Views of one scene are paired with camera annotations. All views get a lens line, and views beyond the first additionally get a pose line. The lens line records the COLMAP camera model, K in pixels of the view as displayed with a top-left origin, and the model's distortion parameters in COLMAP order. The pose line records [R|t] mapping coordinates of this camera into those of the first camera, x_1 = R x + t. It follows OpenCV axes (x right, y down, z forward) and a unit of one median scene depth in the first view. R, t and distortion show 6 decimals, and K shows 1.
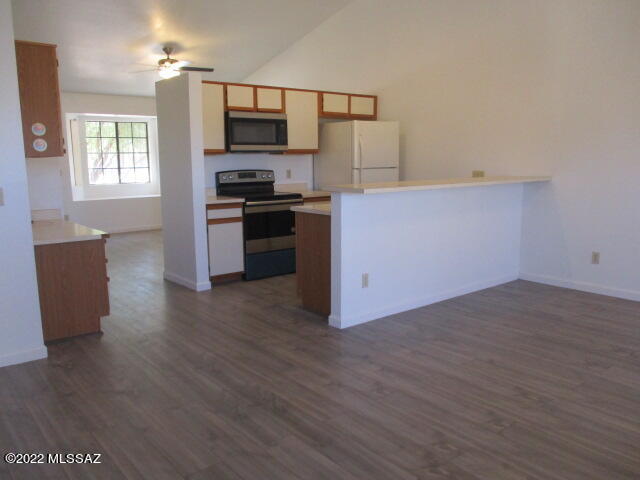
lens RADIAL K [[541.7, 0, 323.7], [0, 541.7, 242.8], [0, 0, 1]] dist [-0.010686, 0.000484]
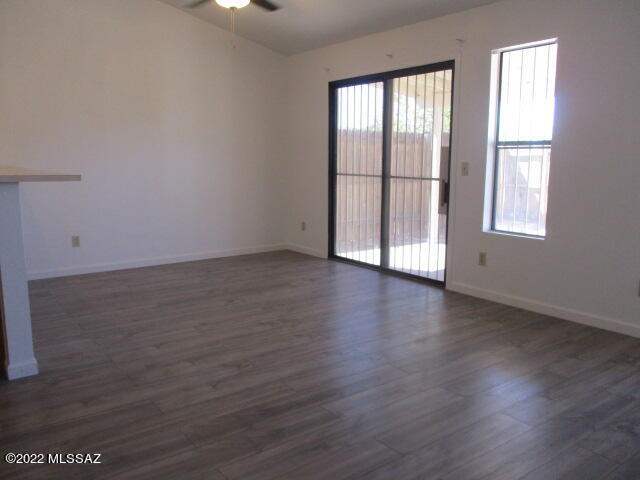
lens RADIAL K [[541.7, 0, 323.7], [0, 541.7, 242.8], [0, 0, 1]] dist [-0.010686, 0.000484]
pose [[0.029232, -0.146558, 0.988770, -0.800723], [0.155279, 0.977850, 0.140348, -0.063995], [-0.987438, 0.149432, 0.051342, 0.716155]]
